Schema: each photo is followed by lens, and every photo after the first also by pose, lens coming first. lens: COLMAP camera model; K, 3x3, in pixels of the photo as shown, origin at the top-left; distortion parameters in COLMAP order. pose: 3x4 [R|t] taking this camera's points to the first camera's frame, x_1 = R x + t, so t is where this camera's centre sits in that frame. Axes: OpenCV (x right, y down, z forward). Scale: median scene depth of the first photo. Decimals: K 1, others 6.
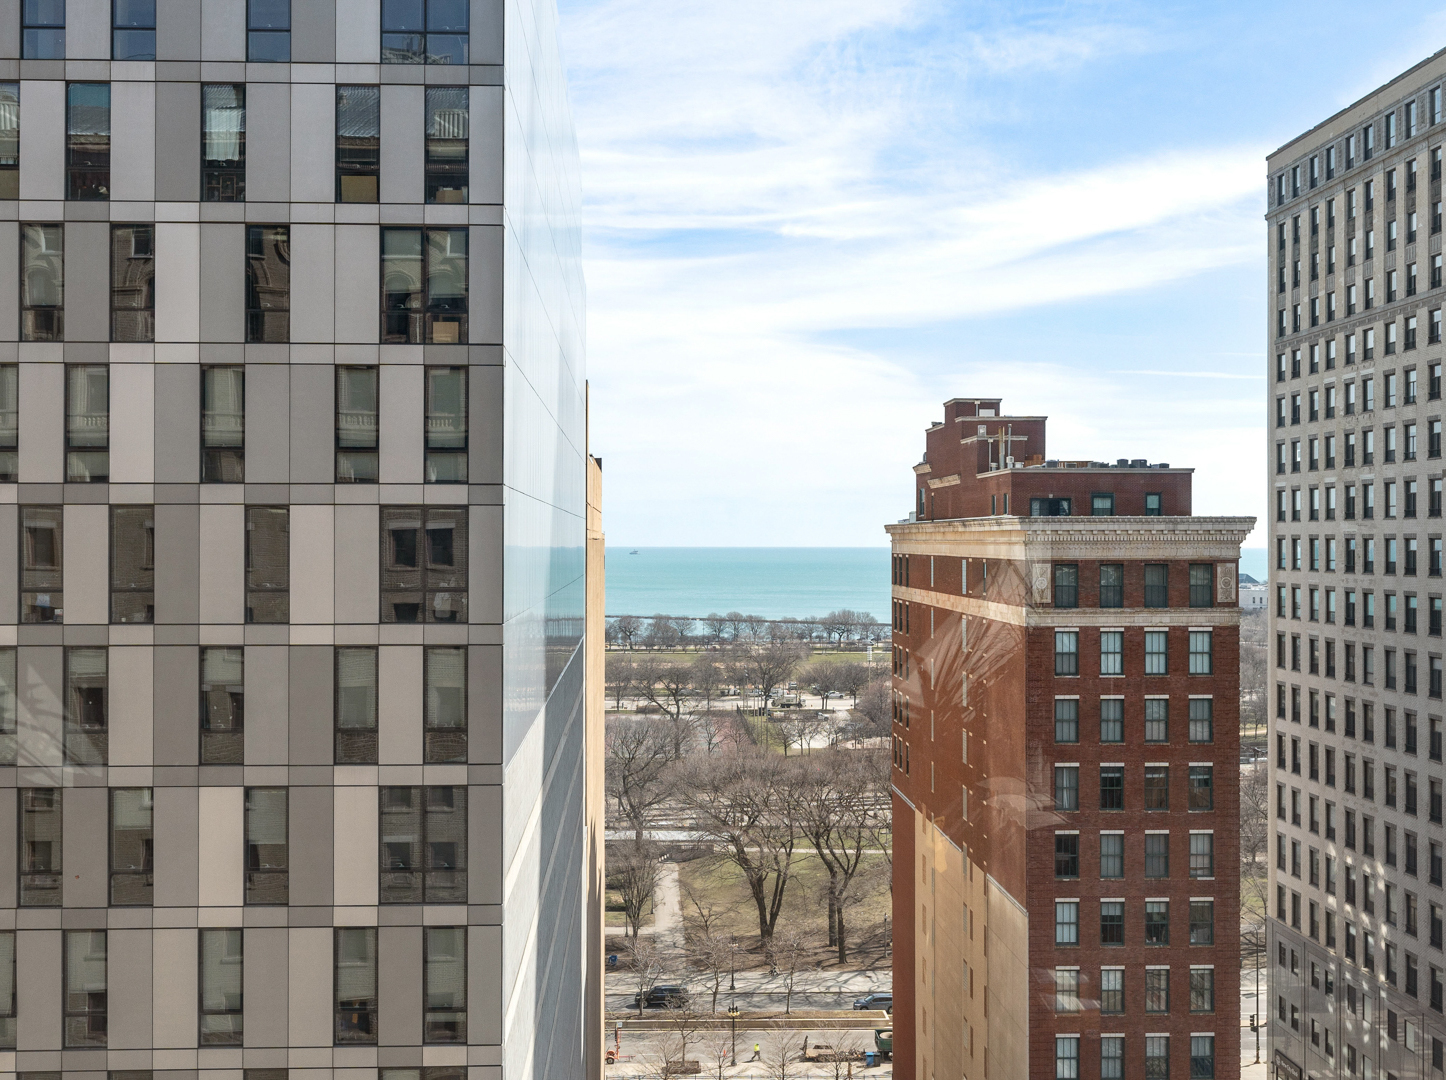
lens RADIAL K [[1671.5, 0, 726.9], [0, 1671.5, 545.0], [0, 0, 1]] dist [-0.017617, 0.000000]
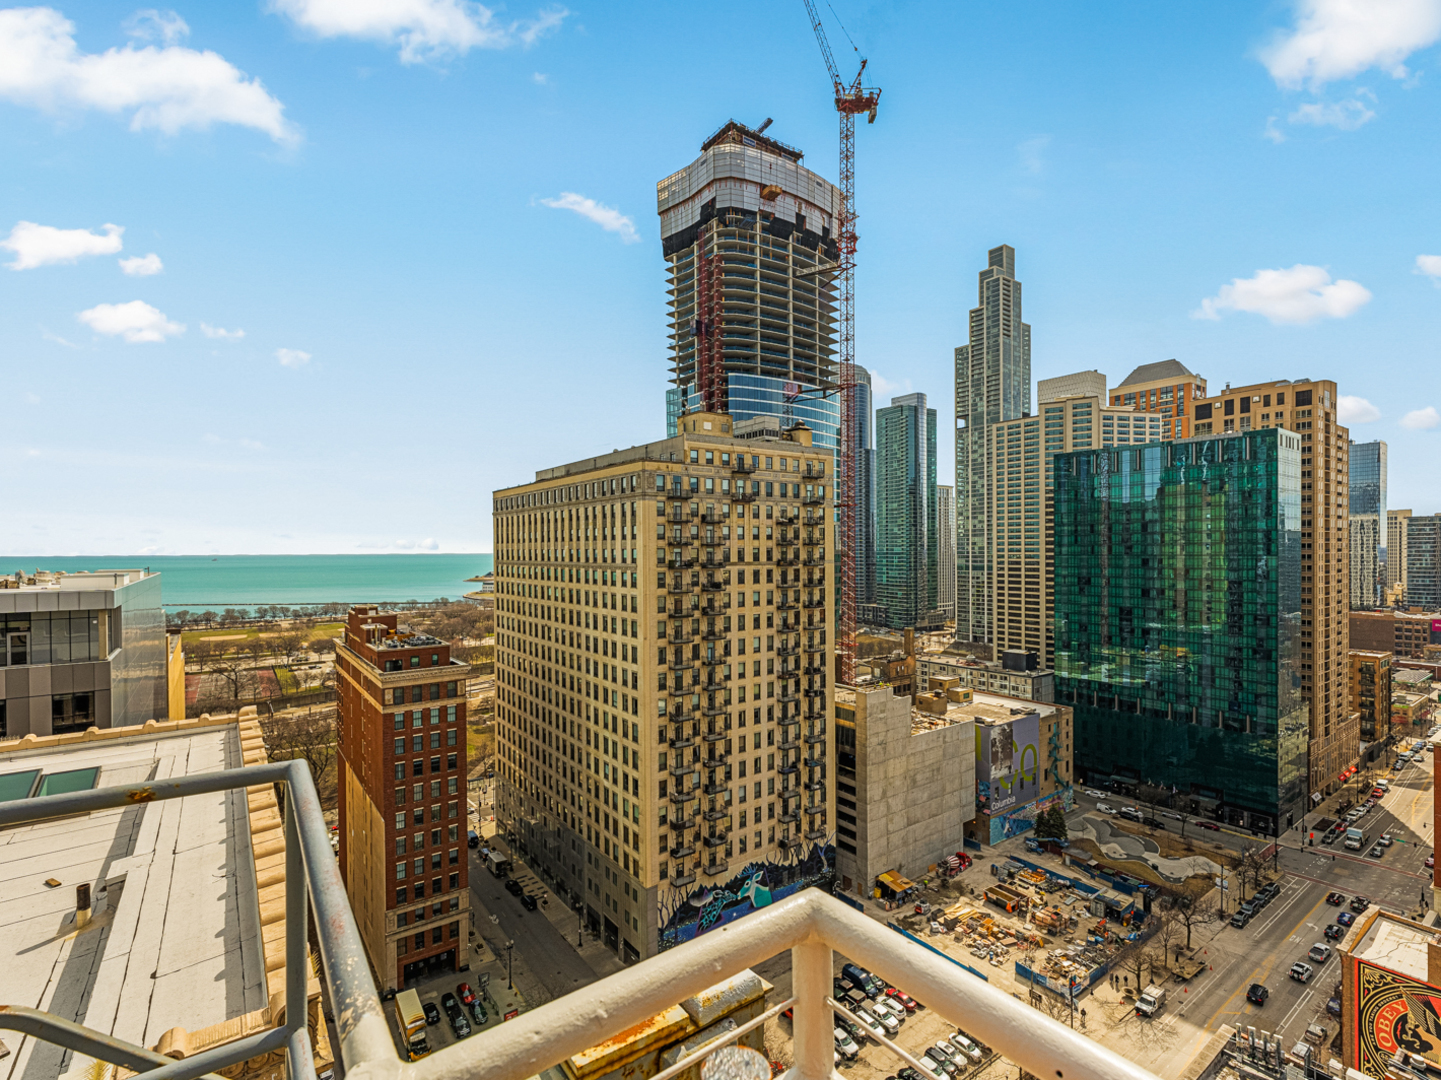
lens RADIAL K [[688.5, 0, 716.5], [0, 688.5, 546.6], [0, 0, 1]] dist [0.003497, 0.000892]
pose [[0.841722, -0.007652, 0.539857, 0.035307], [0.005691, 0.999970, 0.005301, -0.220651], [-0.539881, -0.001390, 0.841740, -0.214686]]
